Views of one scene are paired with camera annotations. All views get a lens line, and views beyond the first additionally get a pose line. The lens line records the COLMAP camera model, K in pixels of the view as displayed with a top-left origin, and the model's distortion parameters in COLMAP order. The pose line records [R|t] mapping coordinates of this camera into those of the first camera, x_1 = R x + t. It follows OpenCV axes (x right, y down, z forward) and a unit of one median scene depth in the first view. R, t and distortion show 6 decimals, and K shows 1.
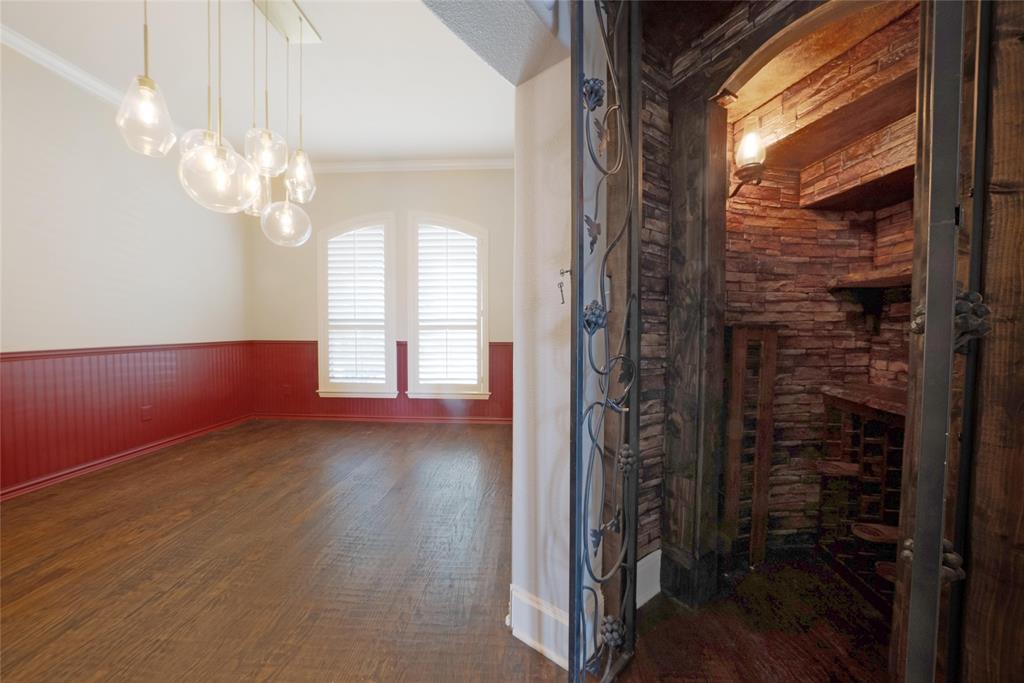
lens RADIAL K [[352.1, 0, 511.1], [0, 352.1, 338.8], [0, 0, 1]] dist [-0.022825, 0.003053]
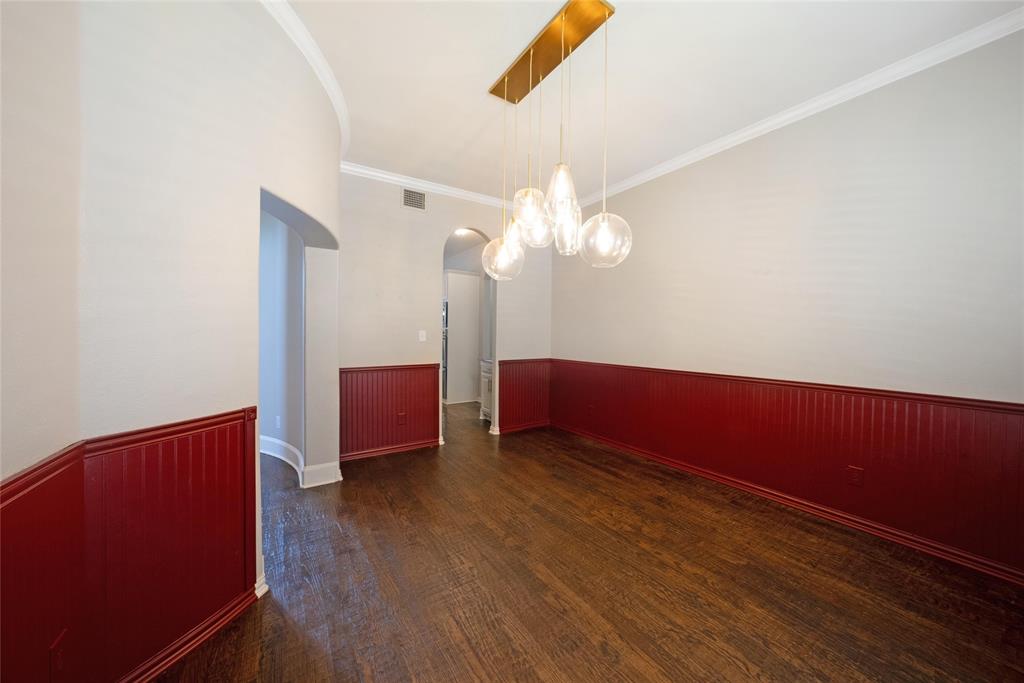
lens RADIAL K [[352.1, 0, 512.6], [0, 352.1, 340.5], [0, 0, 1]] dist [-0.022825, 0.003053]
pose [[-0.820009, 0.001826, -0.572348, -0.001862], [-0.025912, 0.998851, 0.040312, -0.115746], [0.571764, 0.047887, -0.819020, 1.441808]]
